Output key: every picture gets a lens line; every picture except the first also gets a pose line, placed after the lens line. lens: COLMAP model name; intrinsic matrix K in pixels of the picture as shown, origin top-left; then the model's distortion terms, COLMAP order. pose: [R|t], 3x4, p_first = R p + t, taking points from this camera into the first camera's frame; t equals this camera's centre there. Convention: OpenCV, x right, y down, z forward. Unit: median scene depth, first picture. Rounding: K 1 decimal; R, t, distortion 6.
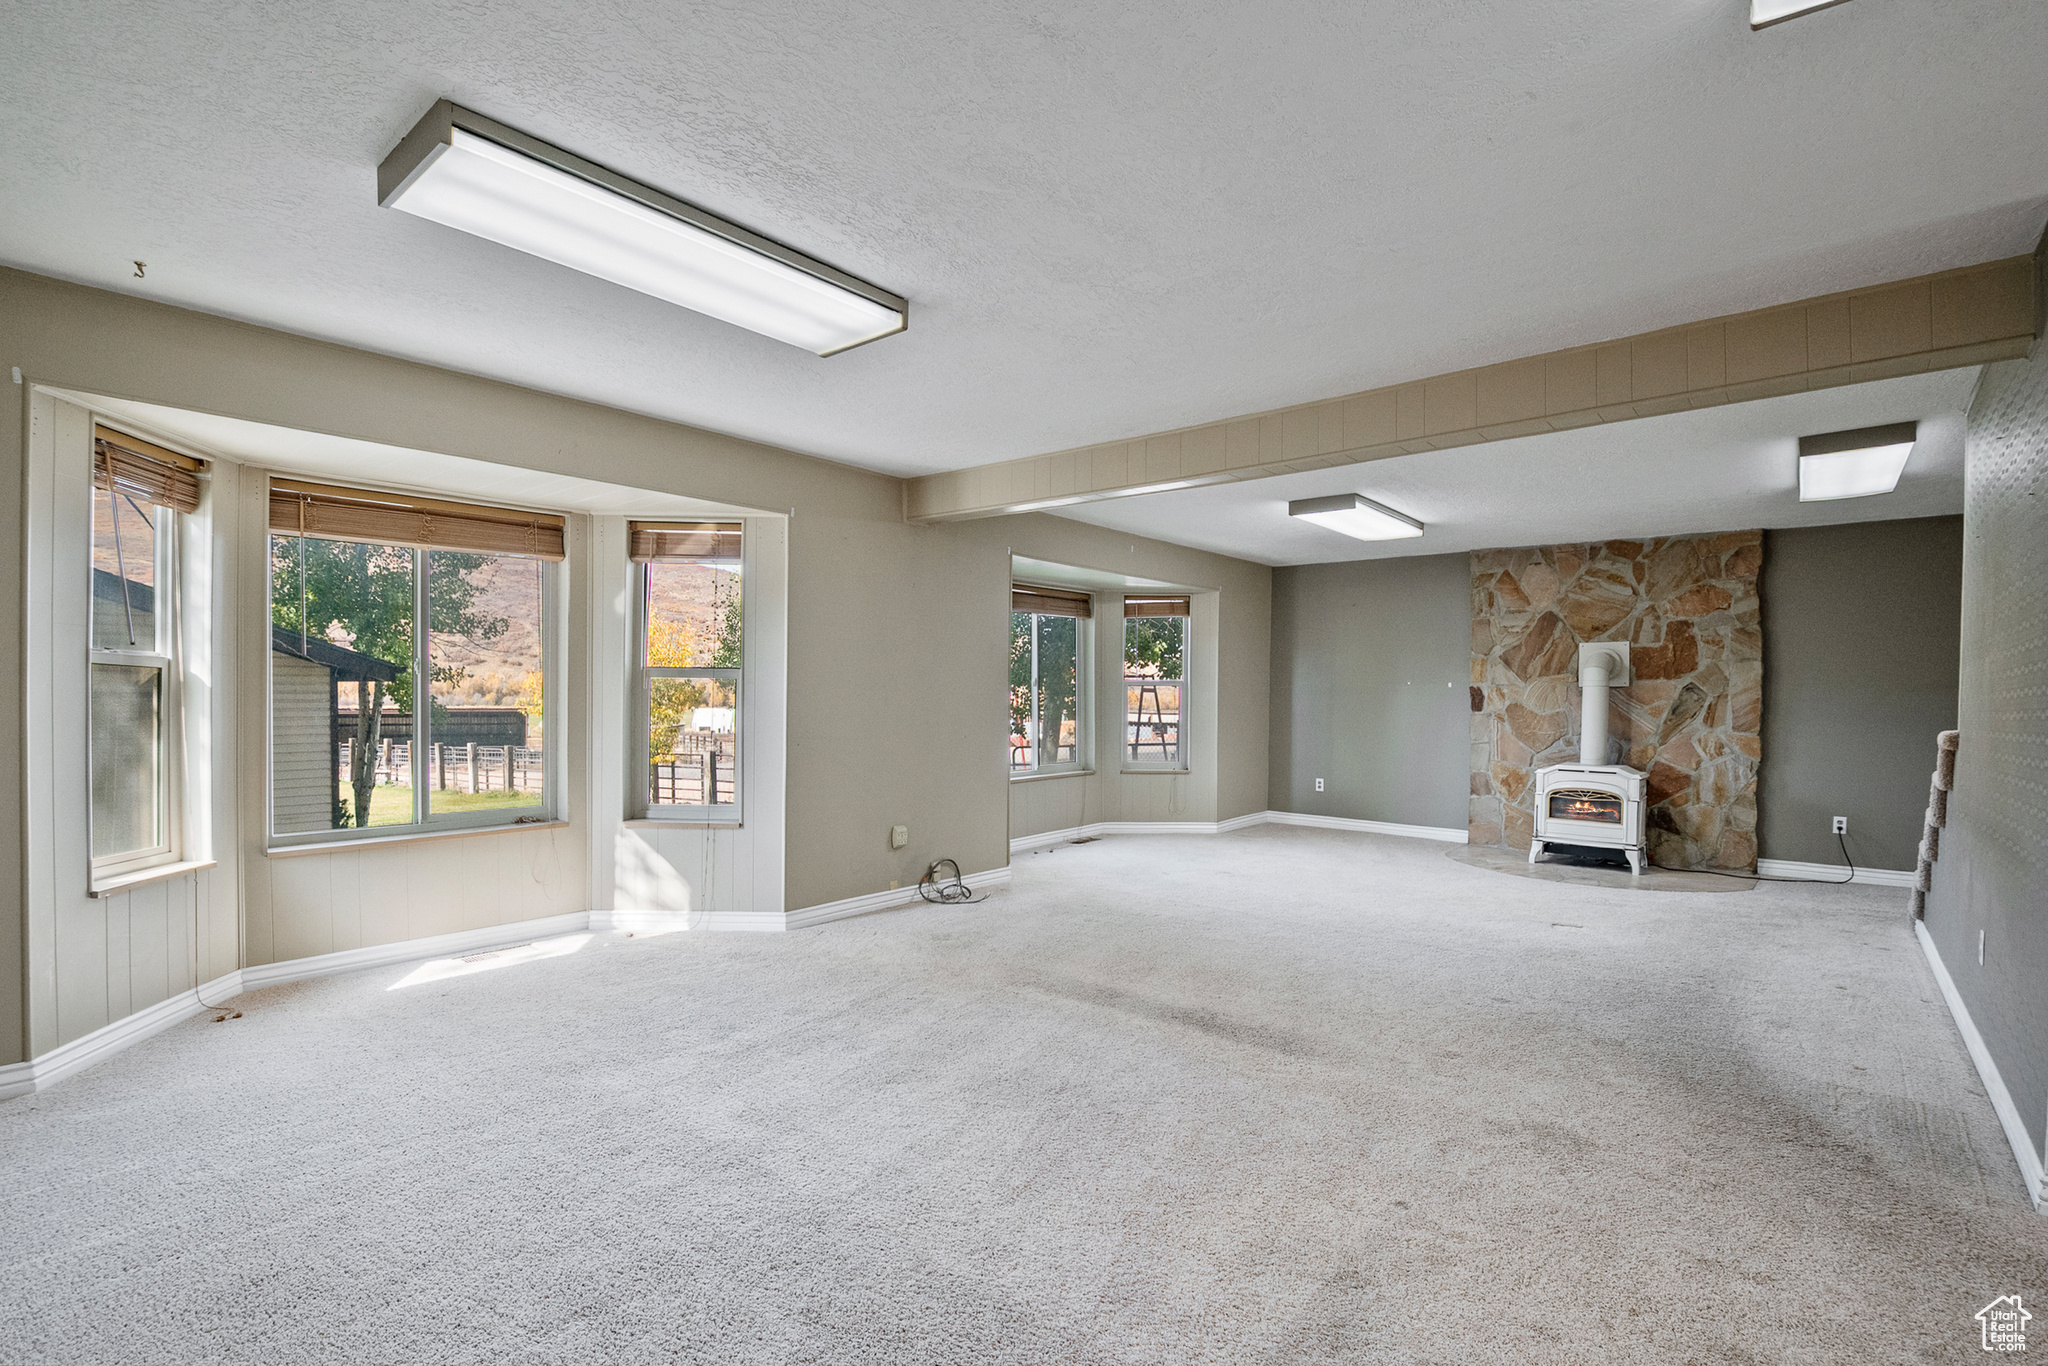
lens RADIAL K [[919.1, 0, 1030.1], [0, 919.1, 679.0], [0, 0, 1]] dist [-0.015715, -0.008760]
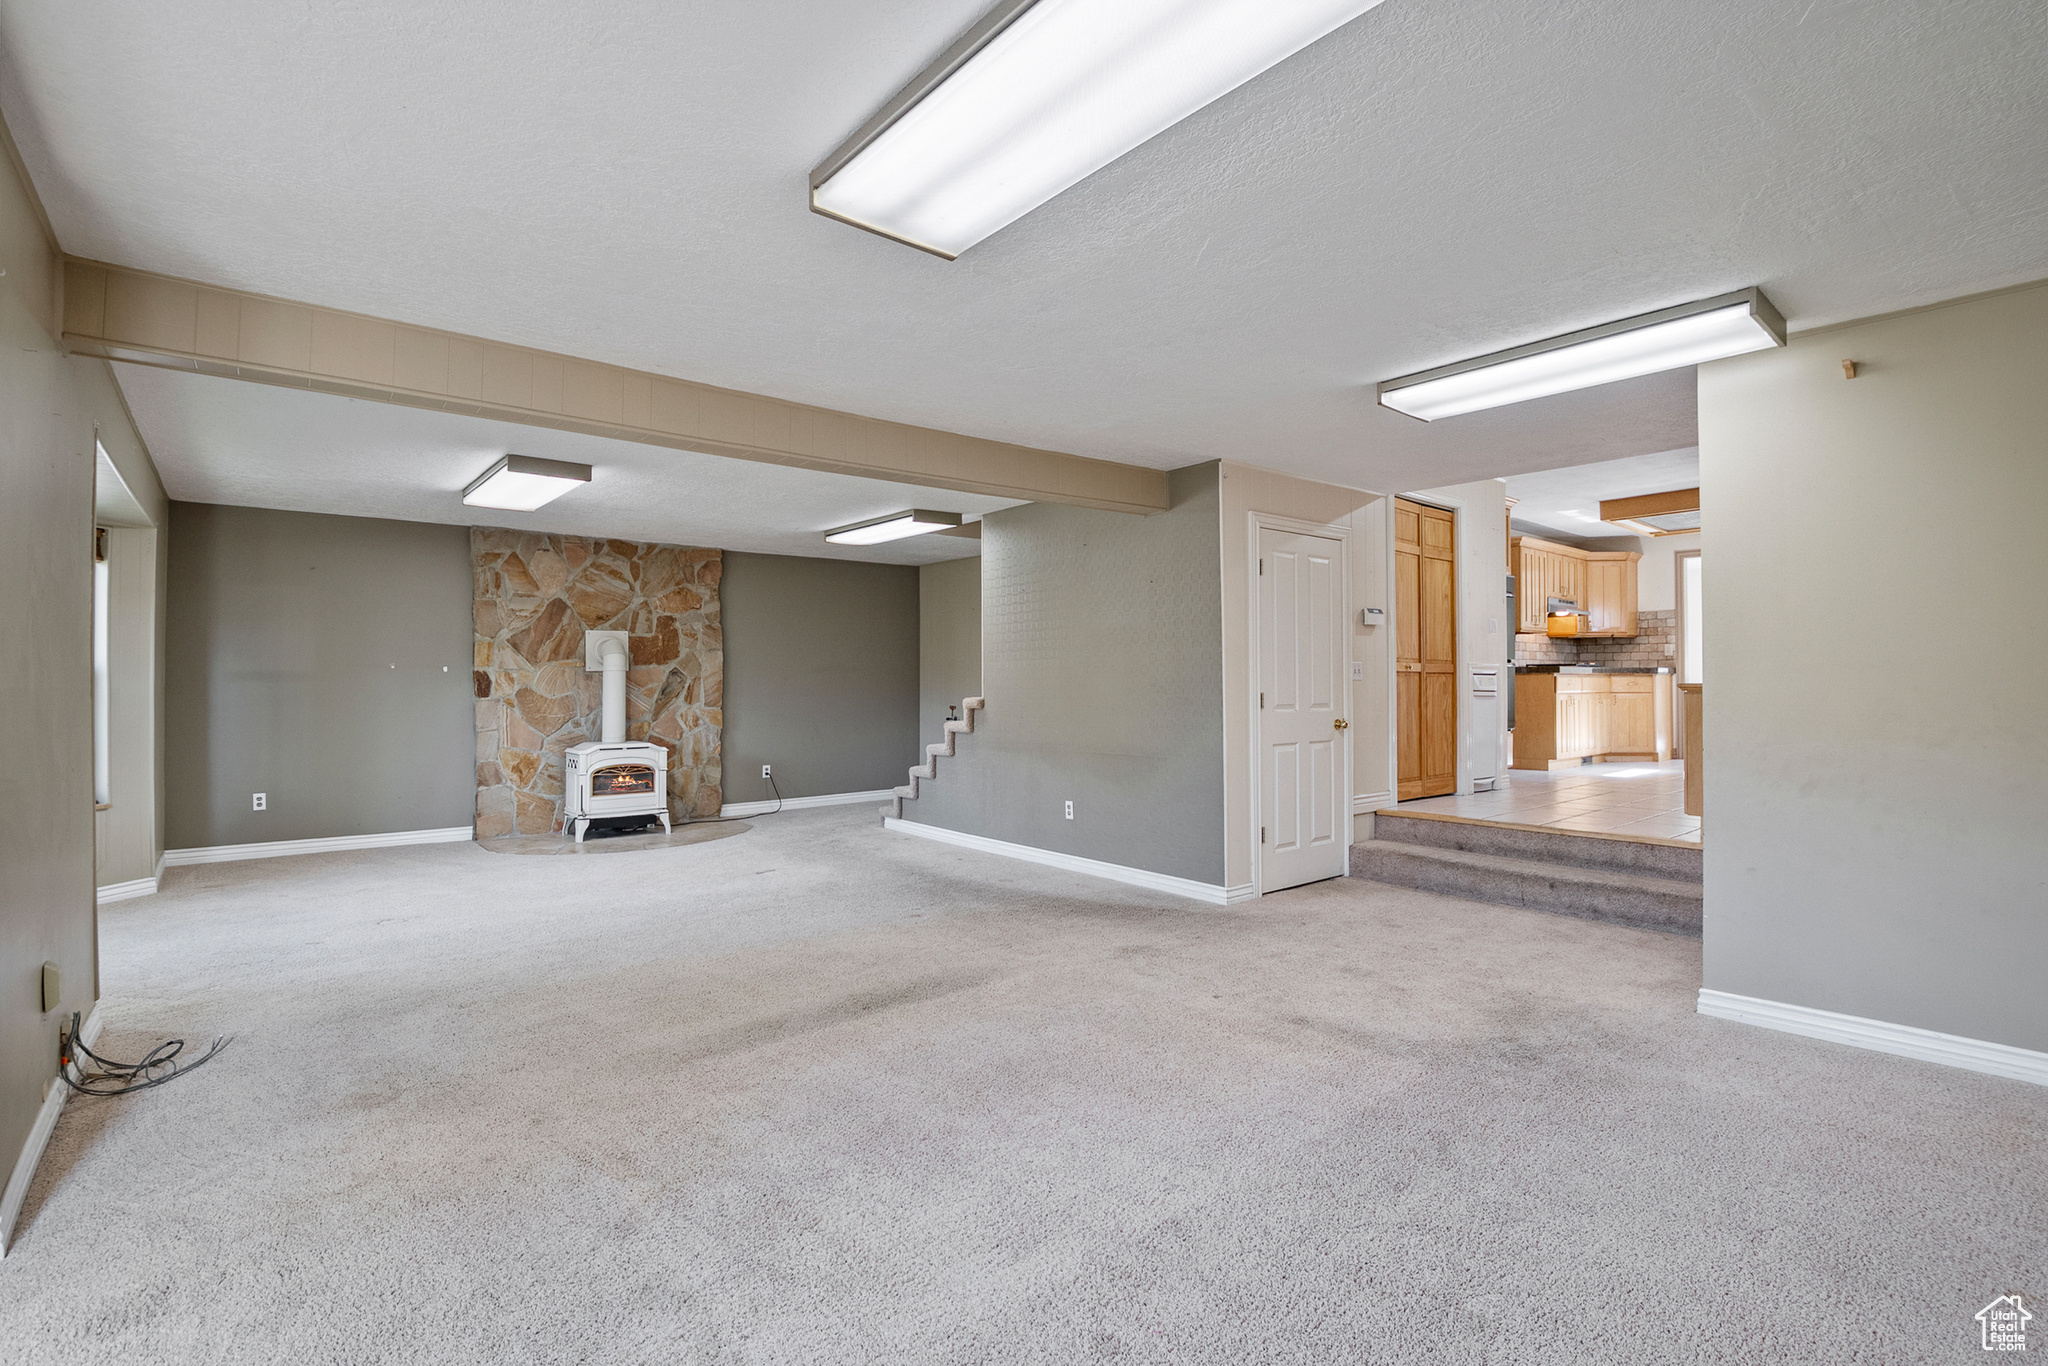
lens RADIAL K [[919.1, 0, 1030.1], [0, 919.1, 679.0], [0, 0, 1]] dist [-0.015715, -0.008760]
pose [[0.190700, -0.010362, 0.981594, -0.369684], [-0.010320, 0.999868, 0.012559, -0.001450], [-0.981594, -0.012525, 0.190567, 0.301378]]
